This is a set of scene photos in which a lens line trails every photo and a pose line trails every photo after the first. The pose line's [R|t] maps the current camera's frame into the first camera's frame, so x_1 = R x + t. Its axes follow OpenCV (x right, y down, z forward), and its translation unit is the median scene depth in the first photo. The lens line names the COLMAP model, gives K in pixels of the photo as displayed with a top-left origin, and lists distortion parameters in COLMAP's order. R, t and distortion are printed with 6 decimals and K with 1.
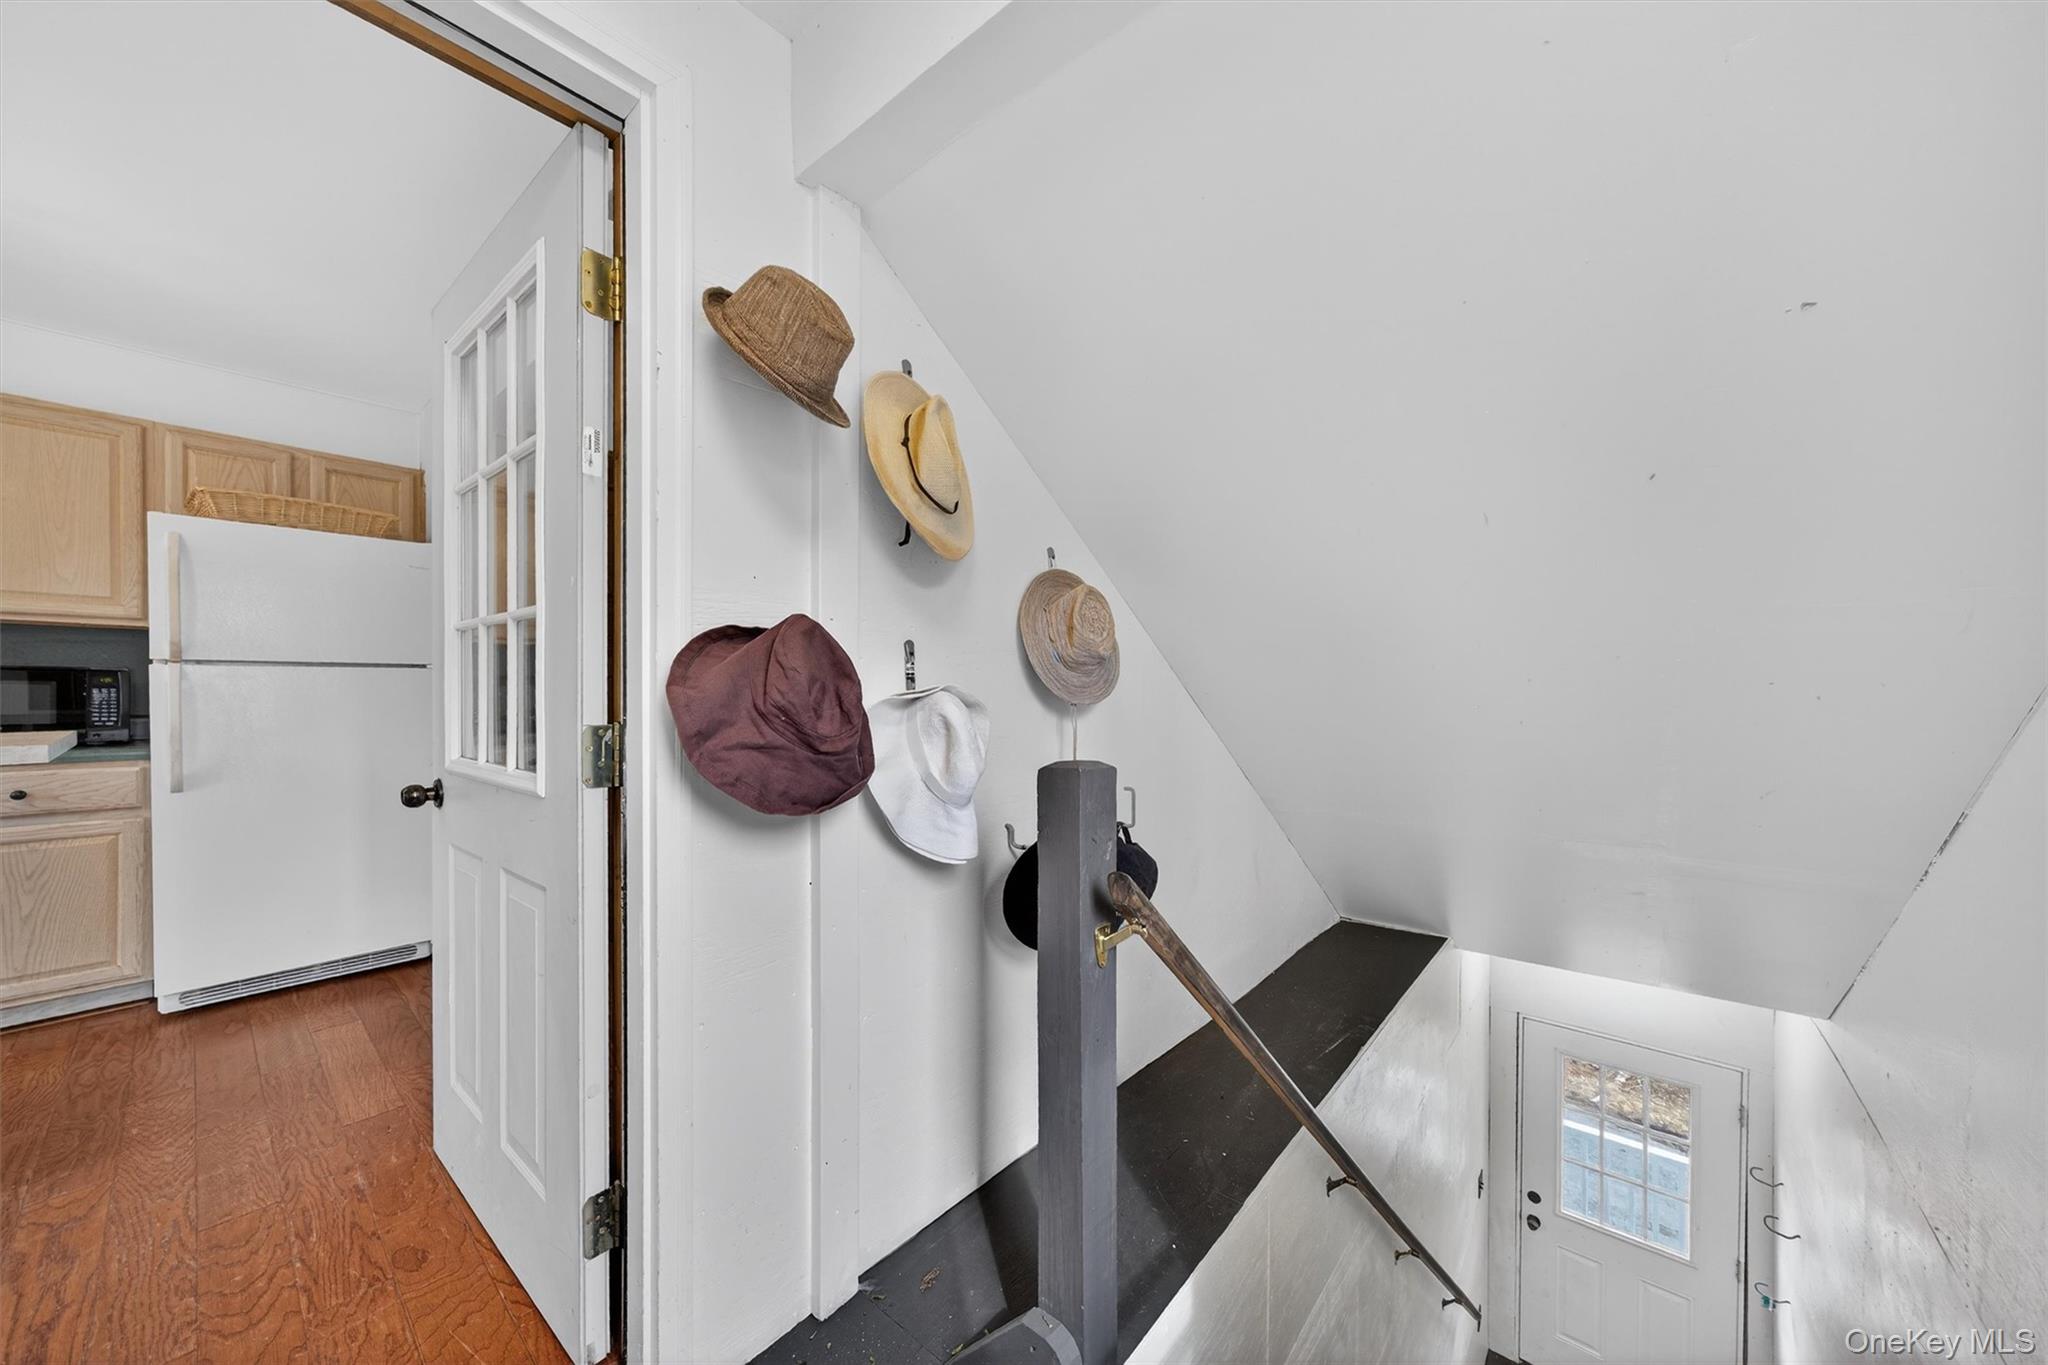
lens RADIAL K [[733.0, 0, 1020.3], [0, 733.0, 697.3], [0, 0, 1]] dist [-0.002247, -0.000108]
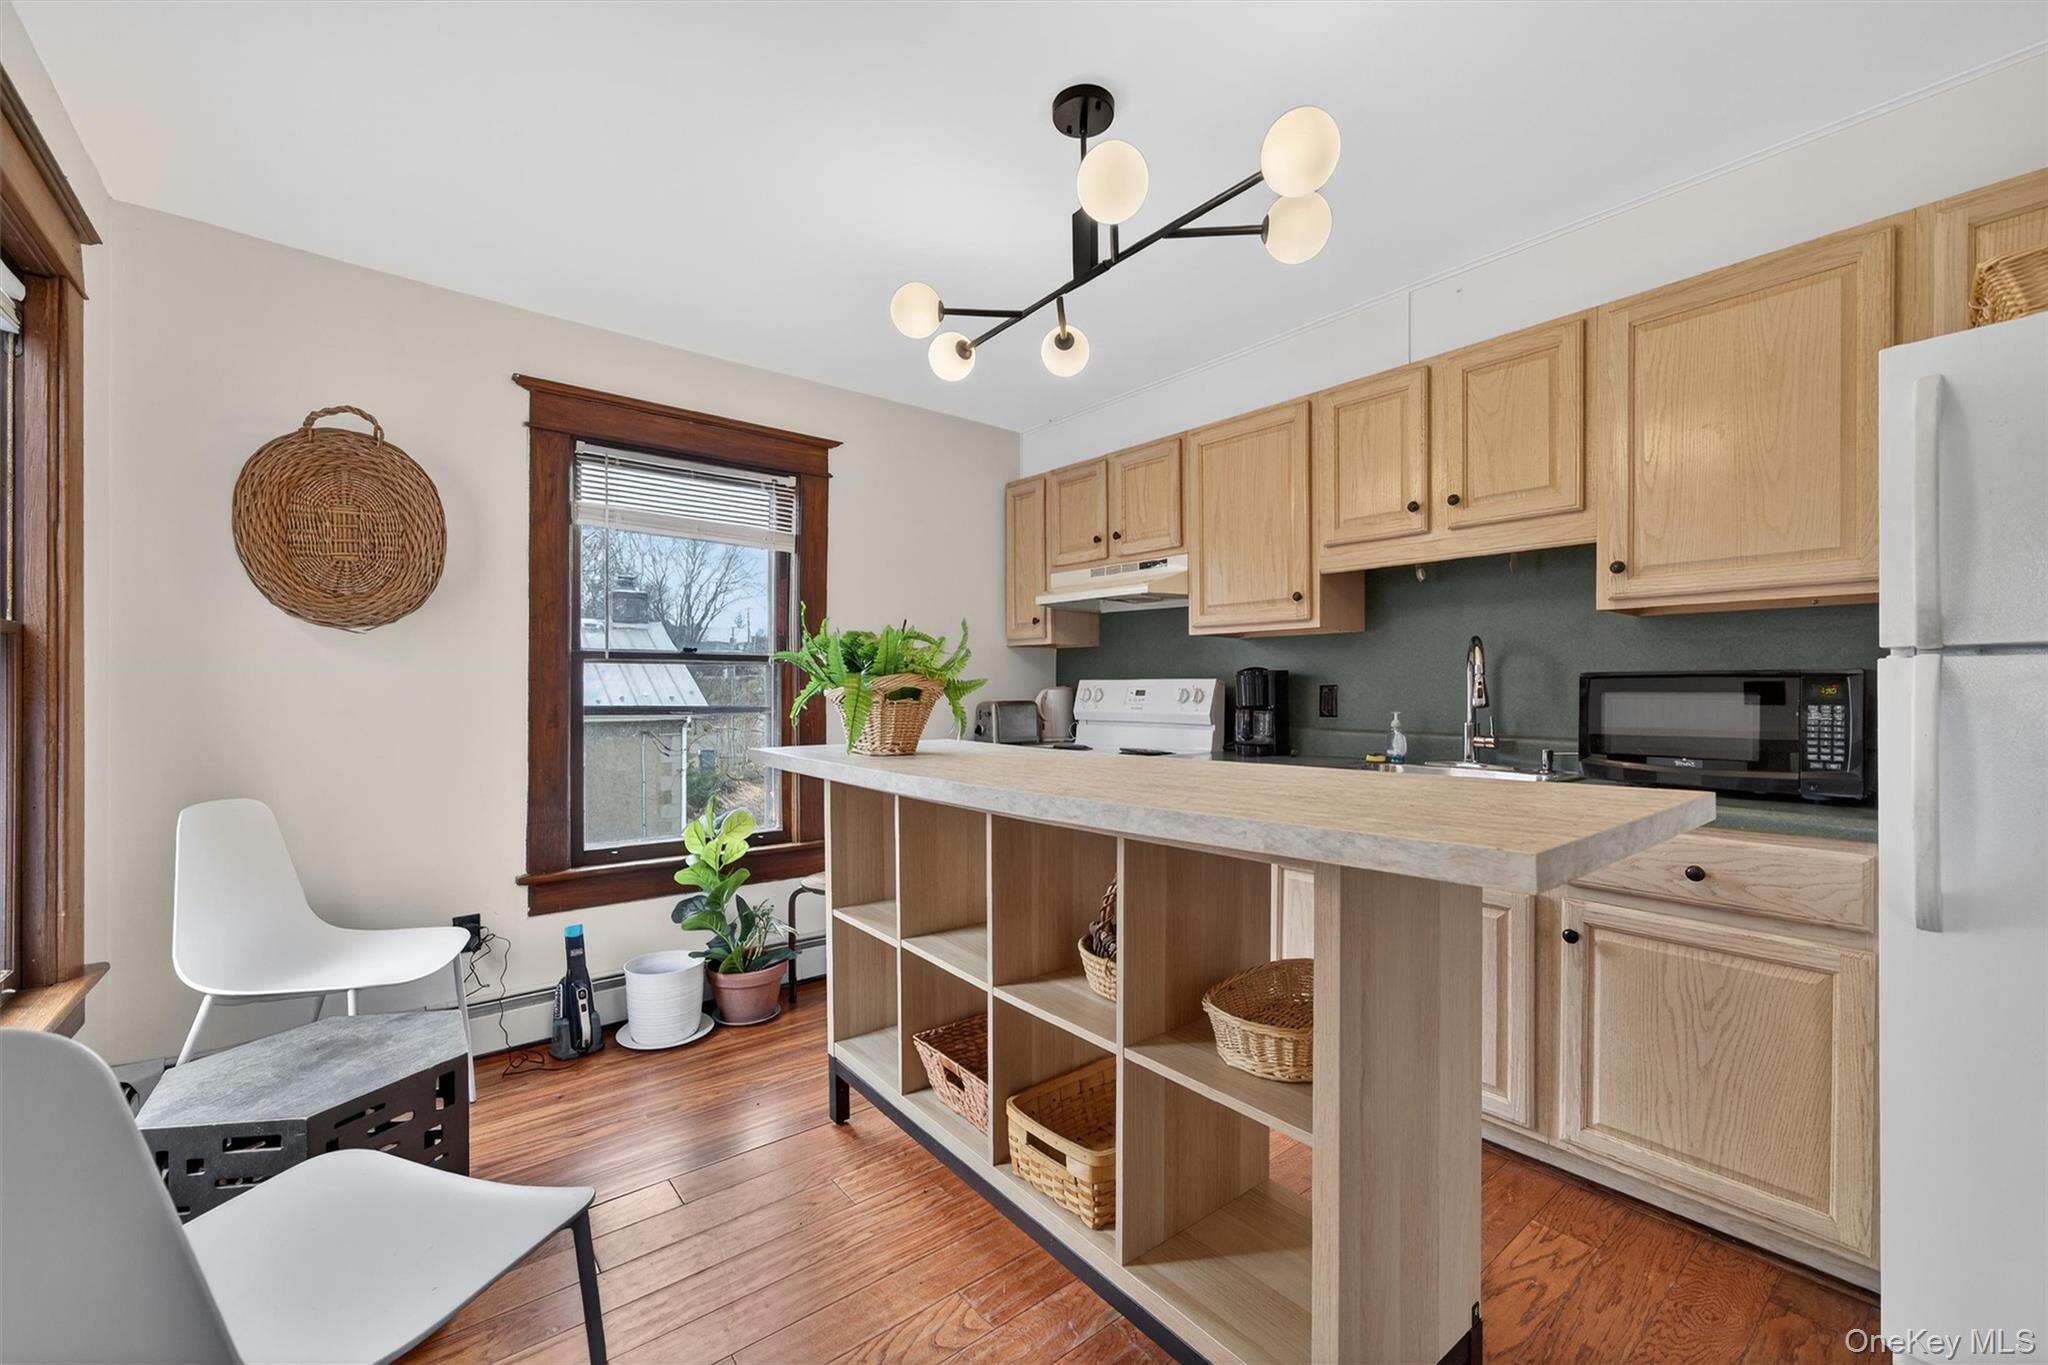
lens RADIAL K [[834.0, 0, 1027.0], [0, 834.0, 698.2], [0, 0, 1]] dist [0.002280, 0.001846]
pose [[-0.167343, -0.003007, -0.985894, -0.525788], [-0.008931, 0.999959, -0.001534, -0.011542], [0.985858, 0.008548, -0.167363, 0.516881]]
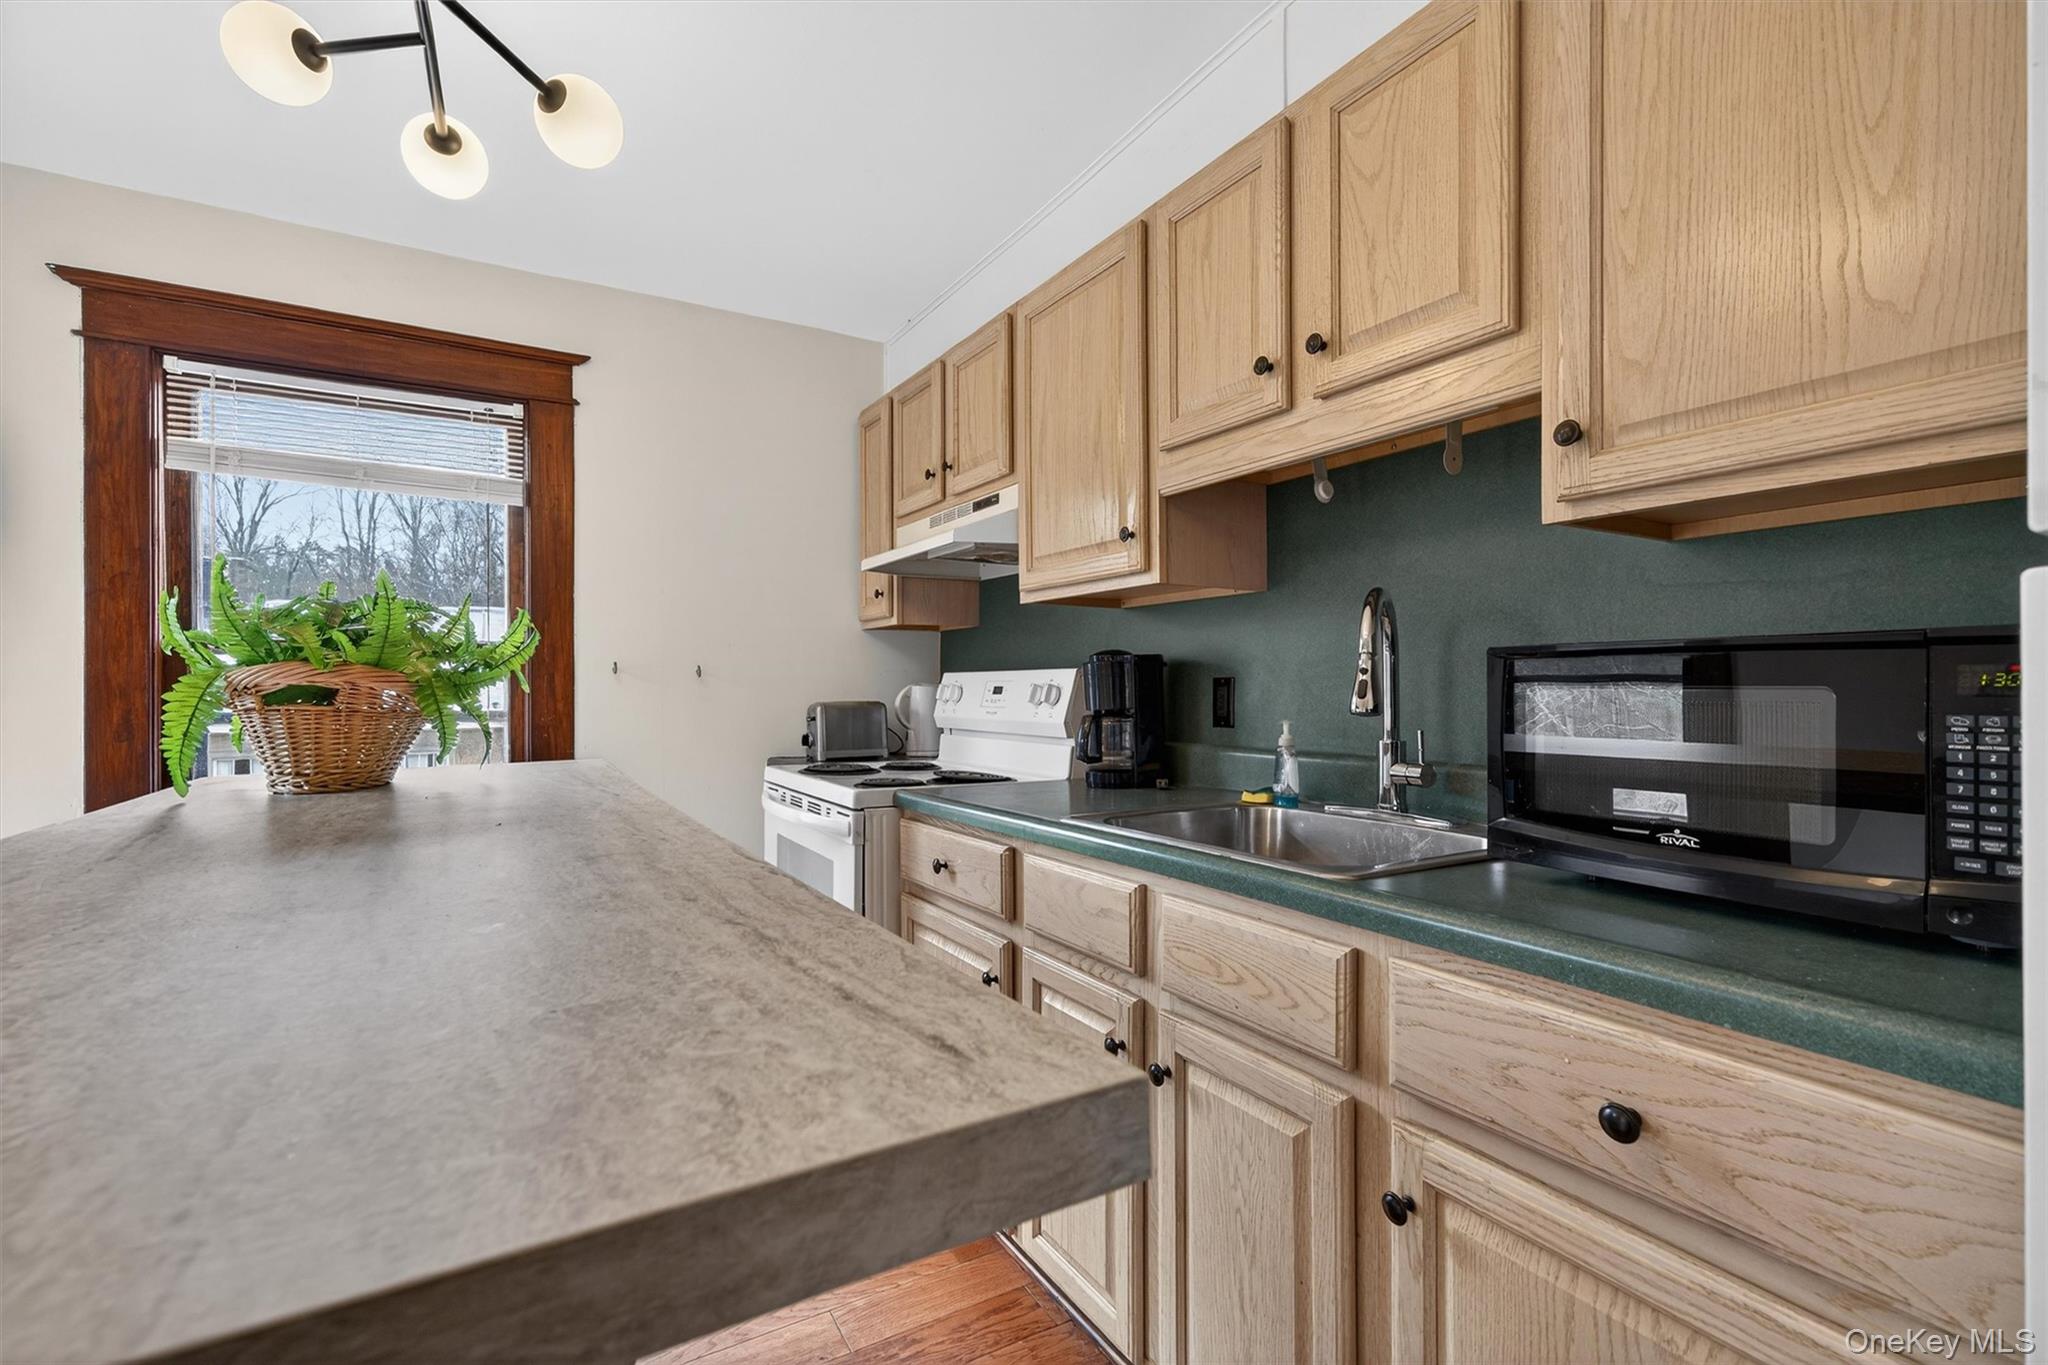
lens RADIAL K [[921.8, 0, 1023.8], [0, 921.8, 693.0], [0, 0, 1]] dist [0.011165, -0.000017]
pose [[-0.319475, -0.007028, -0.947569, -0.931853], [-0.005837, 0.999968, -0.005448, -0.016224], [0.947577, 0.003791, -0.319506, 0.852855]]
